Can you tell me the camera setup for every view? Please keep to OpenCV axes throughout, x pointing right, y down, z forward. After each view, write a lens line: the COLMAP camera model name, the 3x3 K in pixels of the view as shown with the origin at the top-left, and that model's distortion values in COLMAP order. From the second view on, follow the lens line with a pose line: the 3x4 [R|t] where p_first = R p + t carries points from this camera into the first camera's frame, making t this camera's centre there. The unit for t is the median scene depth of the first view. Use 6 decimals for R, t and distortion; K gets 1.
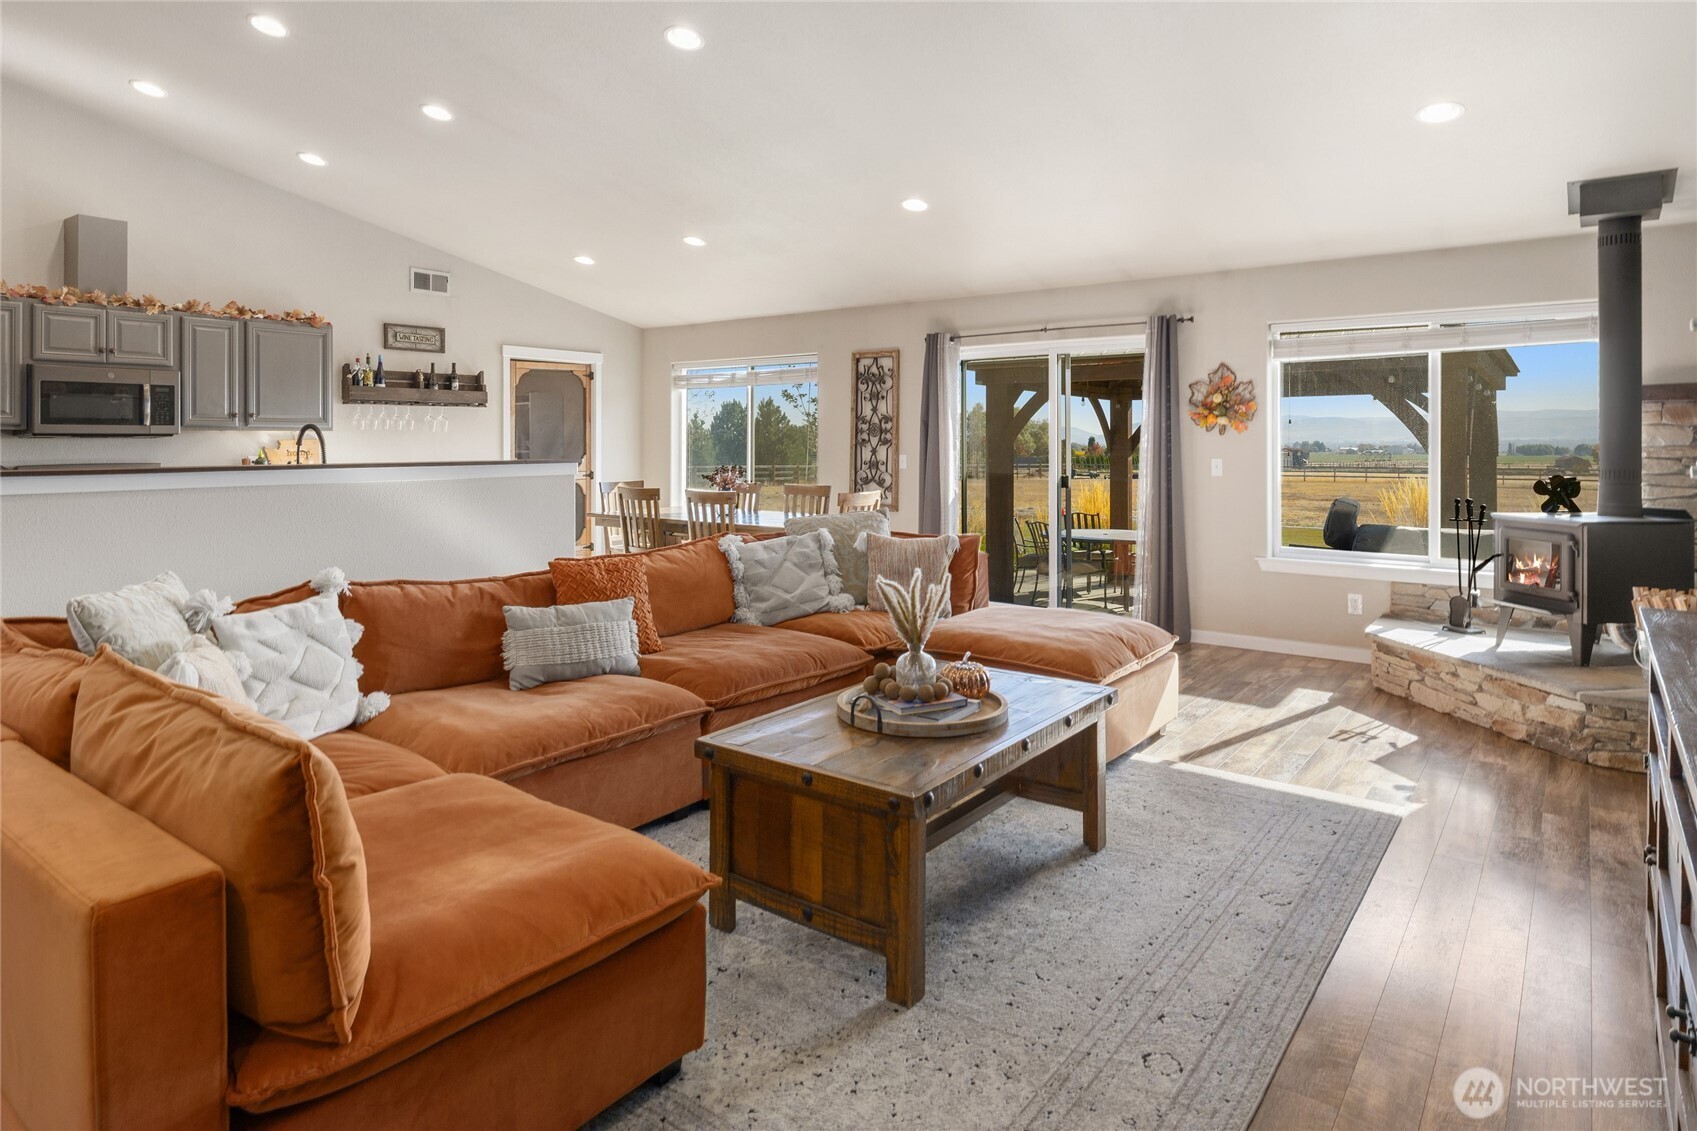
lens RADIAL K [[966.8, 0, 914.7], [0, 966.8, 445.0], [0, 0, 1]] dist [-0.002062, -0.000164]
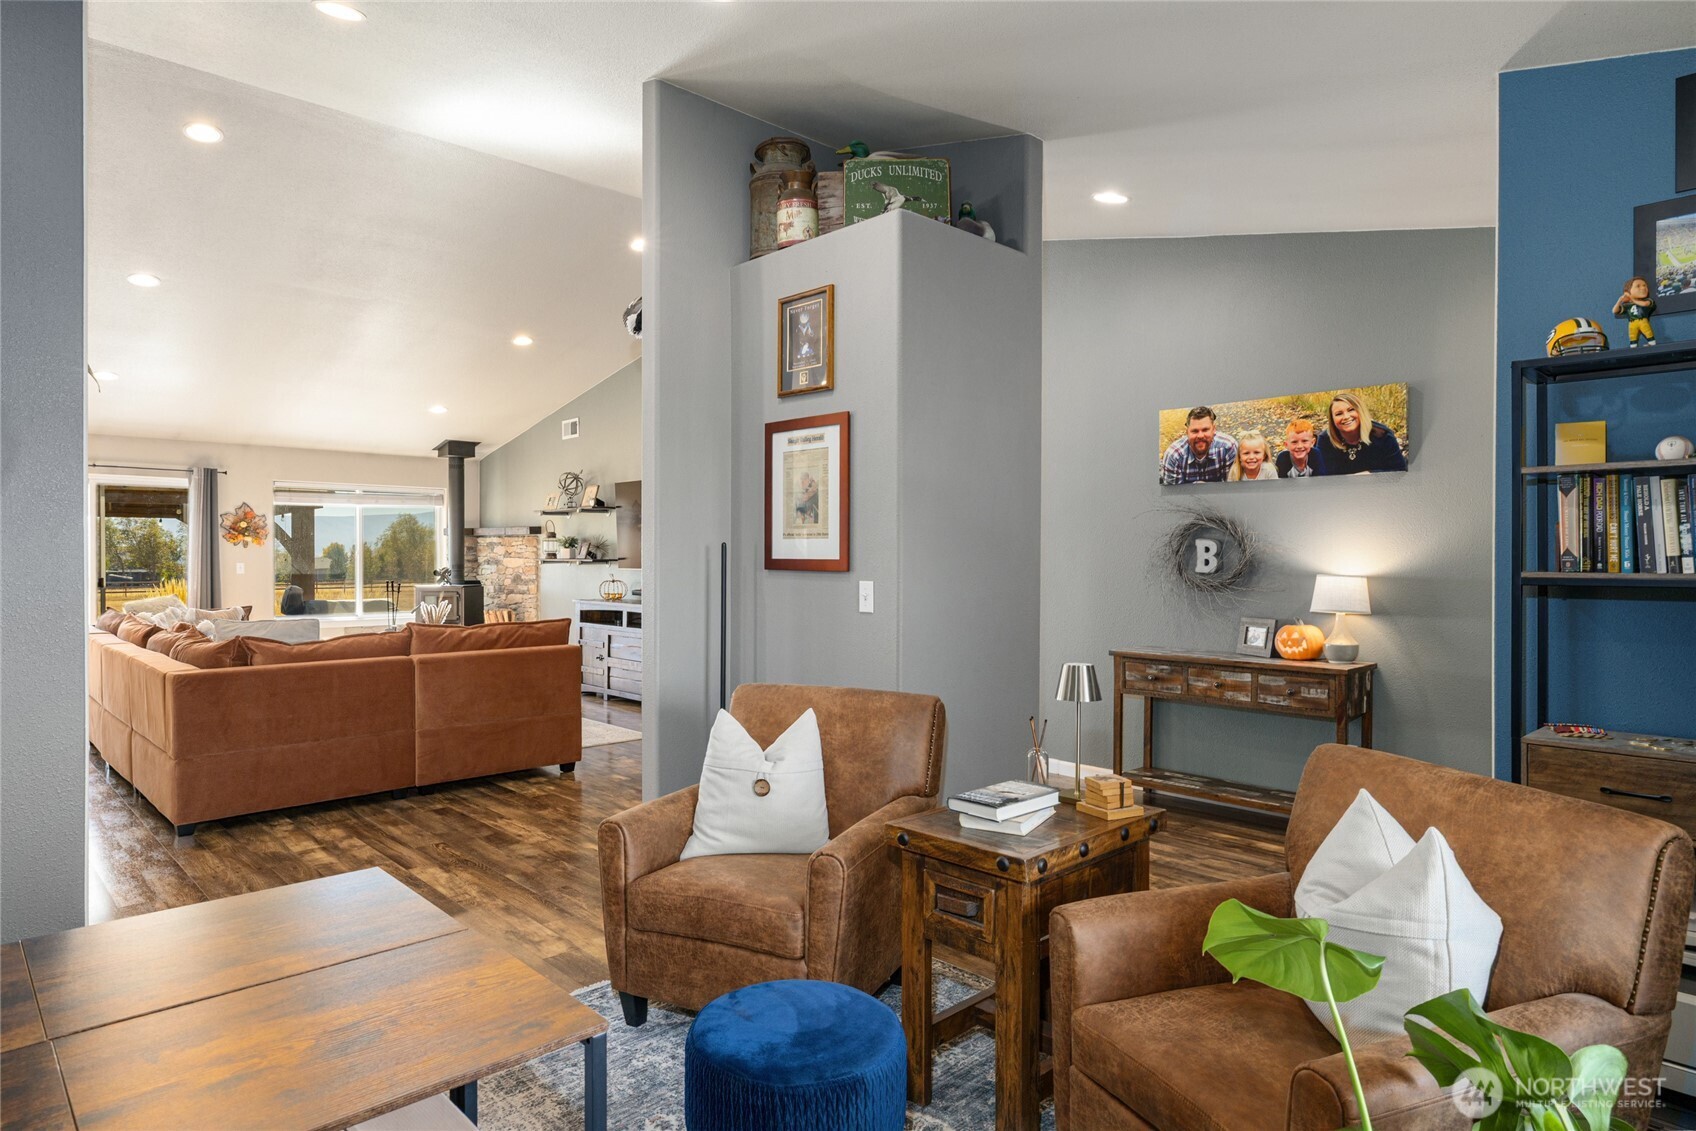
lens RADIAL K [[832.1, 0, 848.0], [0, 832.1, 565.5], [0, 0, 1]] dist [0.000789, -0.001016]
pose [[0.103092, -0.010658, 0.994615, -0.983214], [0.004373, 0.999938, 0.010262, 0.009184], [-0.994662, 0.003292, 0.103132, -0.126627]]
